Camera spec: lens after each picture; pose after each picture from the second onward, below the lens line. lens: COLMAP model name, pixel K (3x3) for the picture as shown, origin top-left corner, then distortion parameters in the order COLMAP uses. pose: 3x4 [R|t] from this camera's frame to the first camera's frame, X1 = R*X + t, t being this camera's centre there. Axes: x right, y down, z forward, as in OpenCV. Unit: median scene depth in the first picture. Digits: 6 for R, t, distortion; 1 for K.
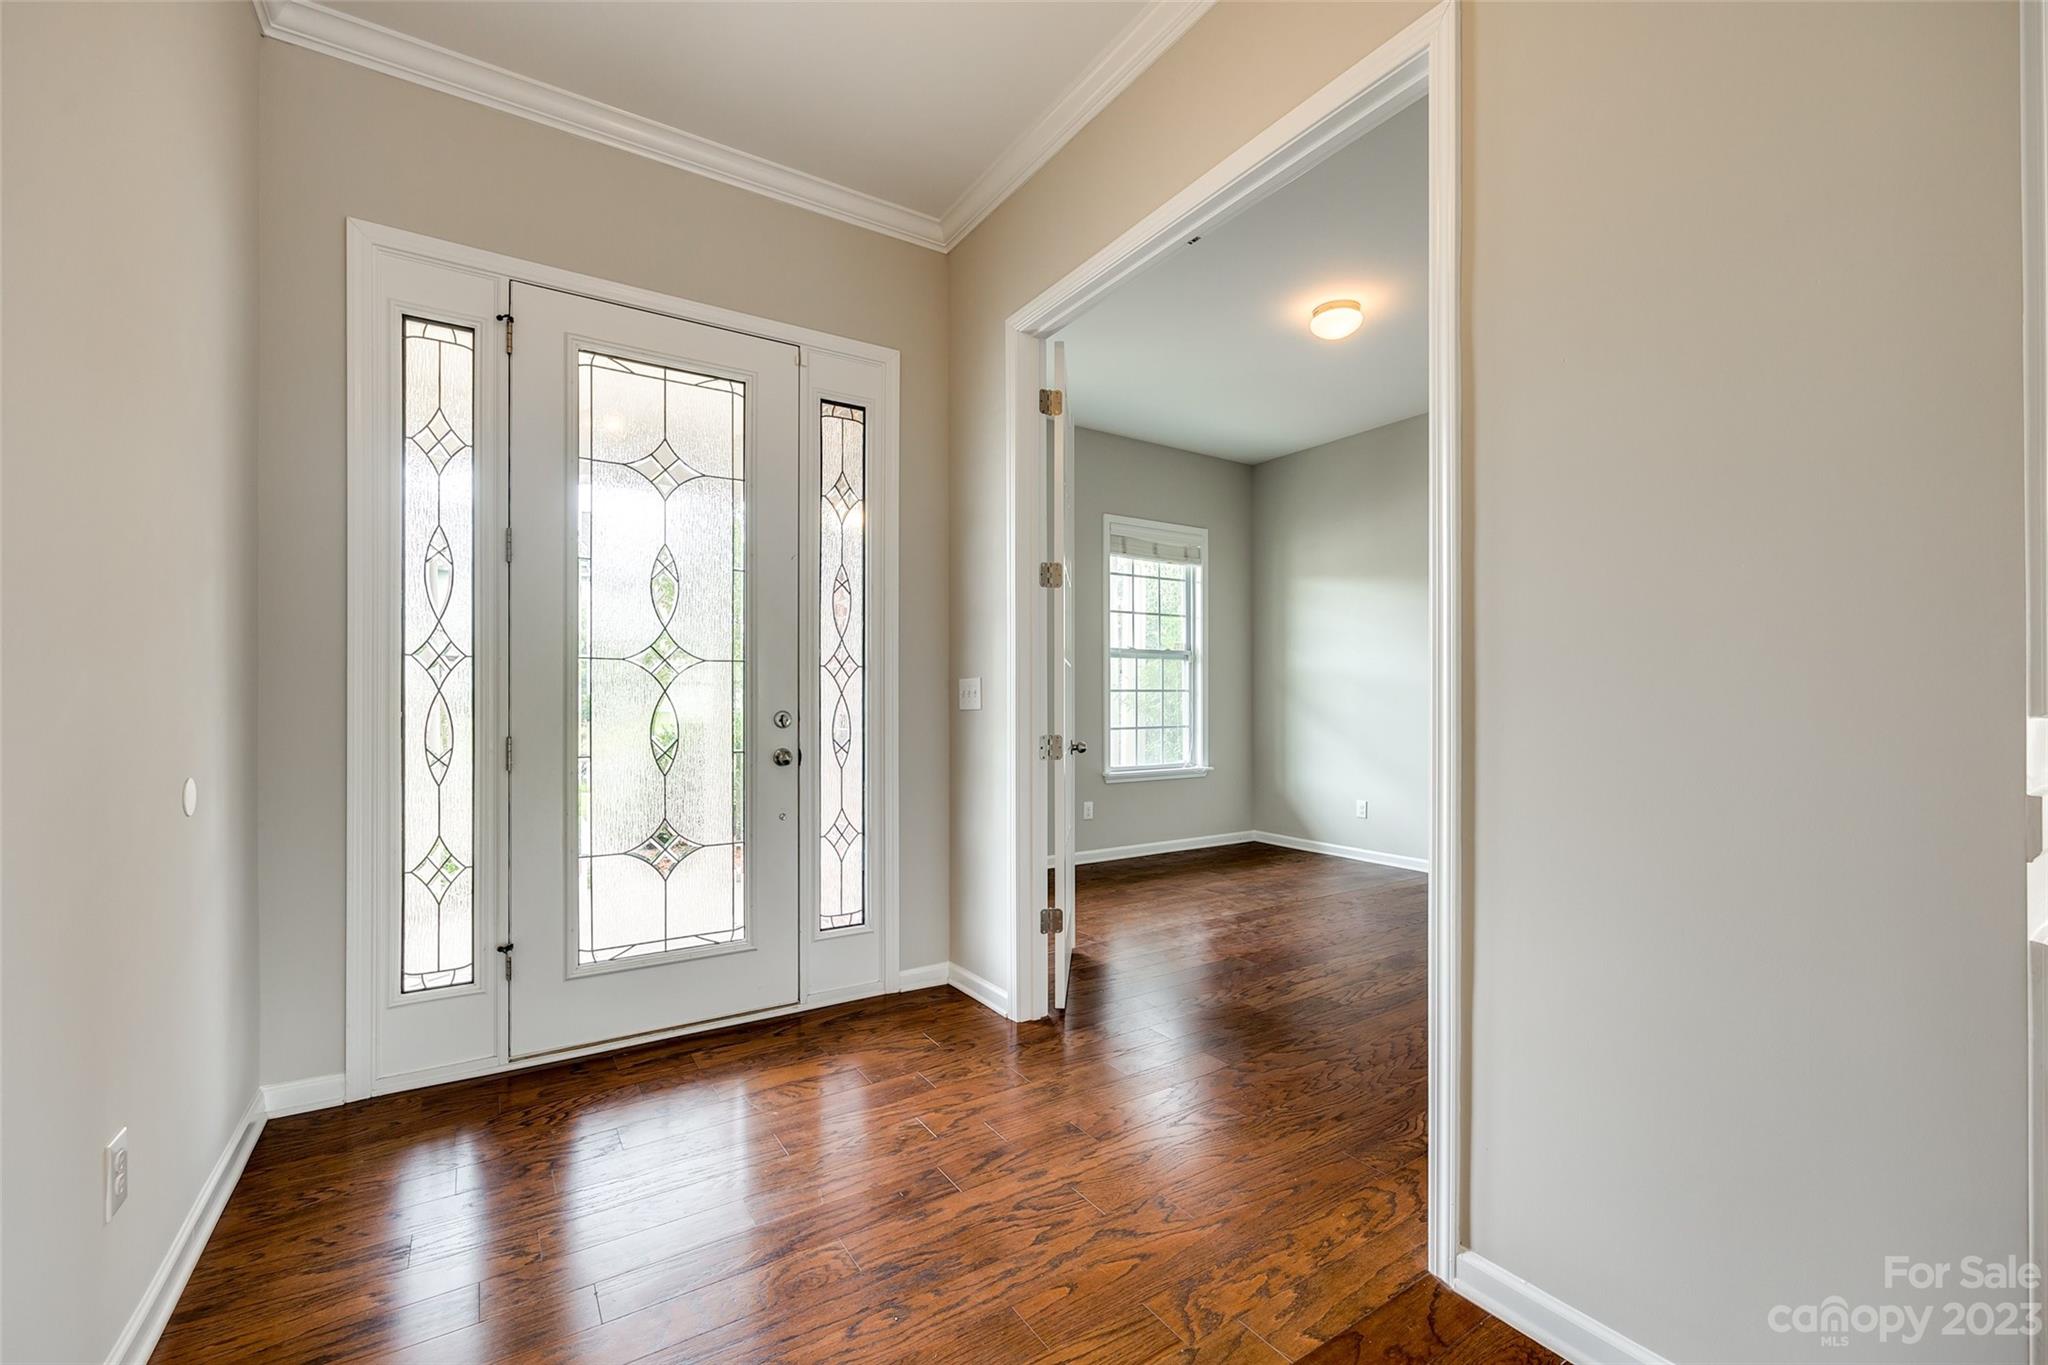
lens RADIAL K [[834.7, 0, 1033.0], [0, 834.7, 696.8], [0, 0, 1]] dist [-0.003141, -0.000340]
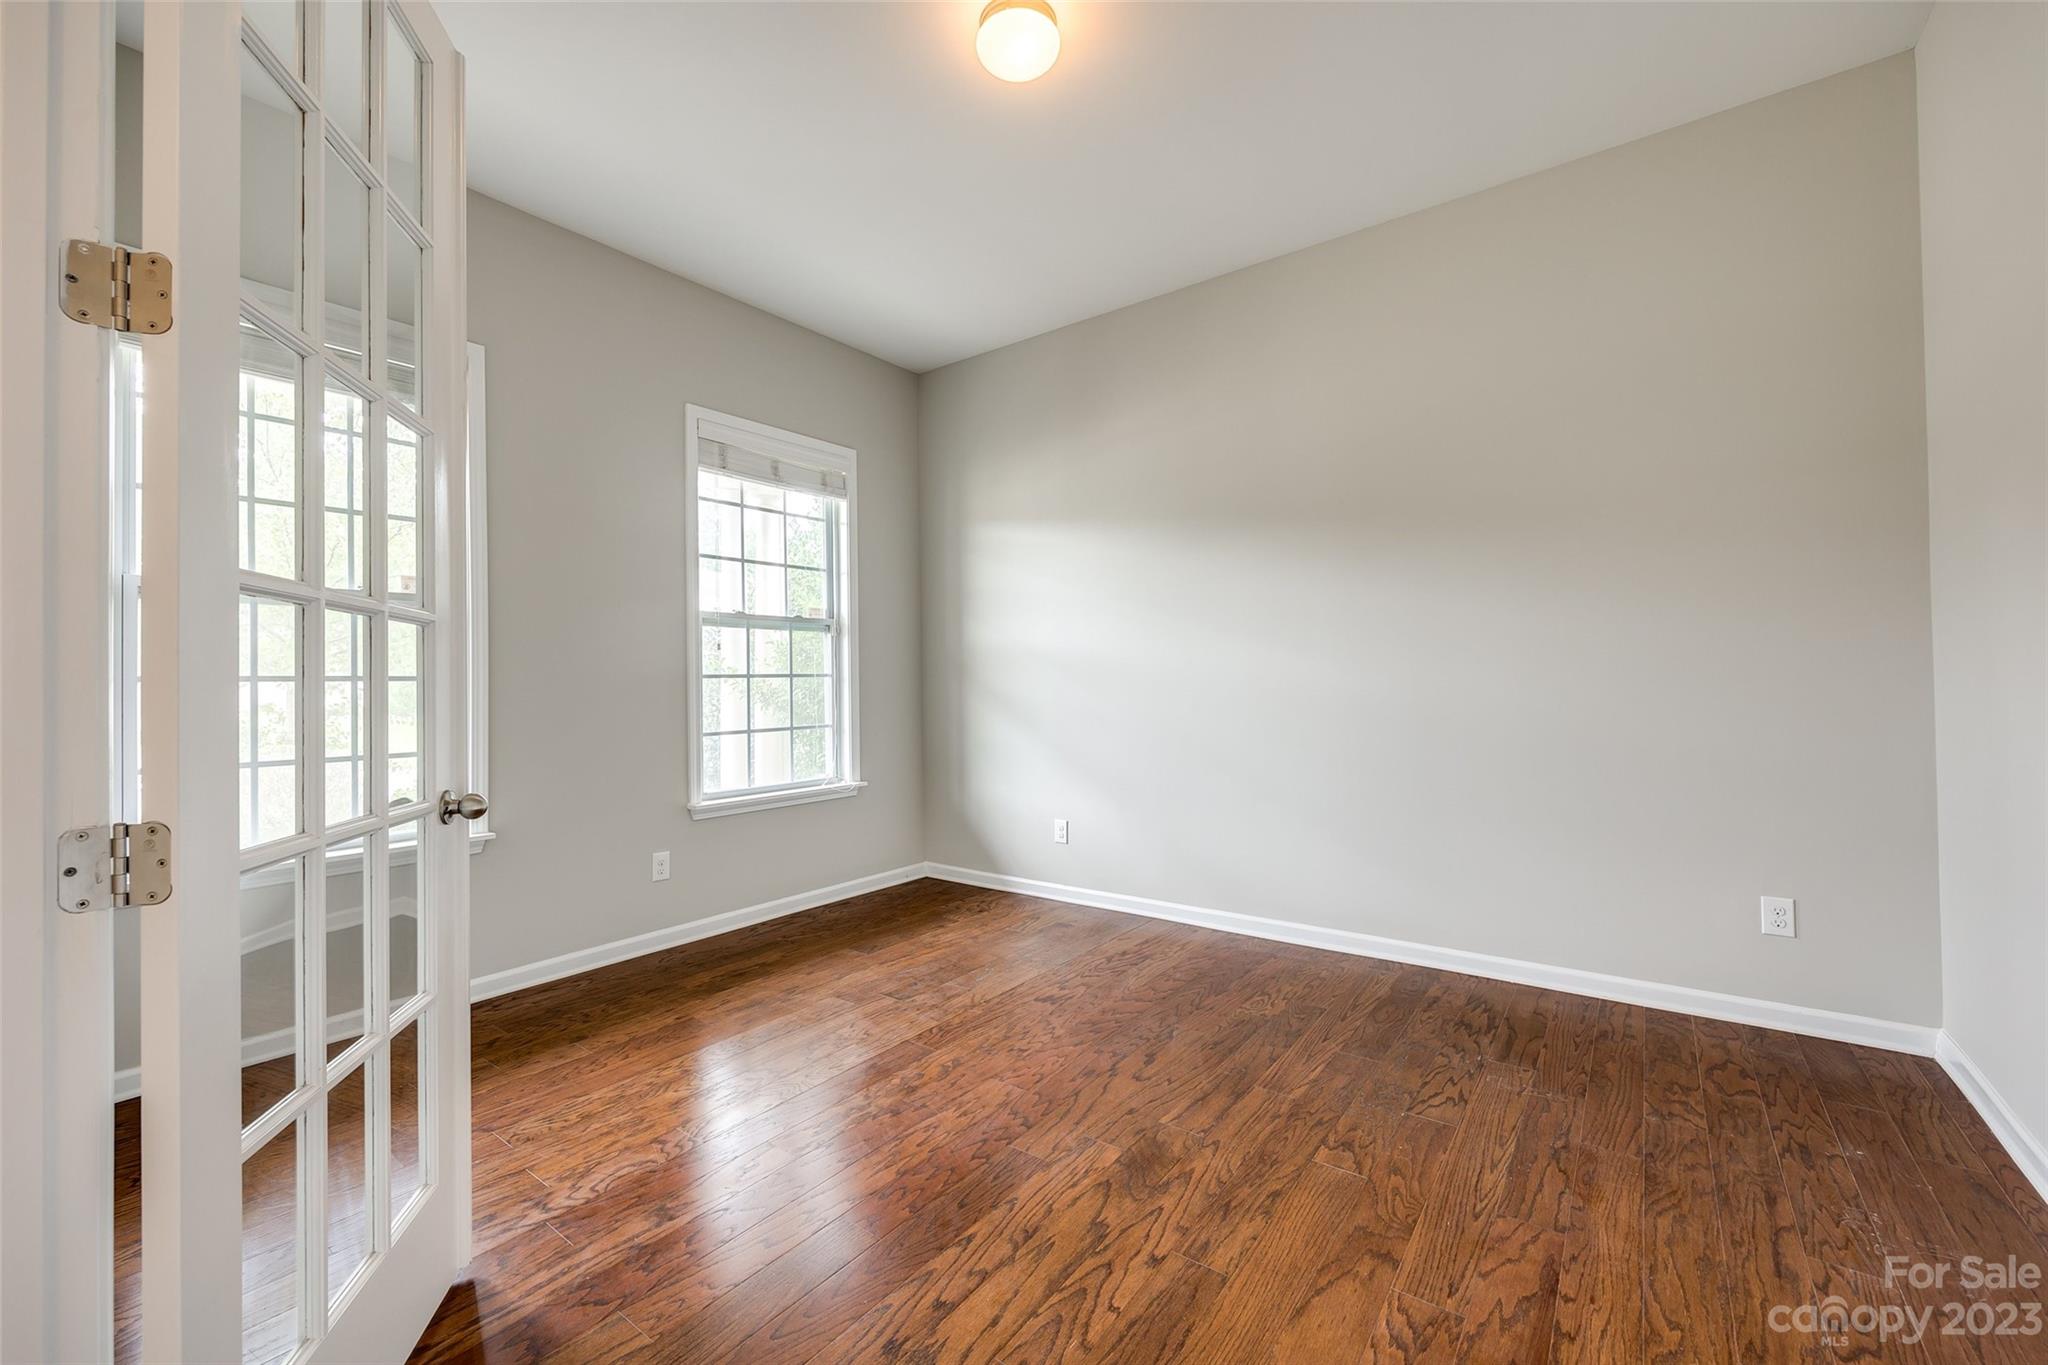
lens RADIAL K [[834.7, 0, 1023.7], [0, 834.7, 676.3], [0, 0, 1]] dist [-0.003141, -0.000340]
pose [[0.941657, -0.010636, 0.336405, 0.112669], [0.013245, 0.999897, -0.005463, -0.000362], [-0.336313, 0.009600, 0.941701, 0.306782]]
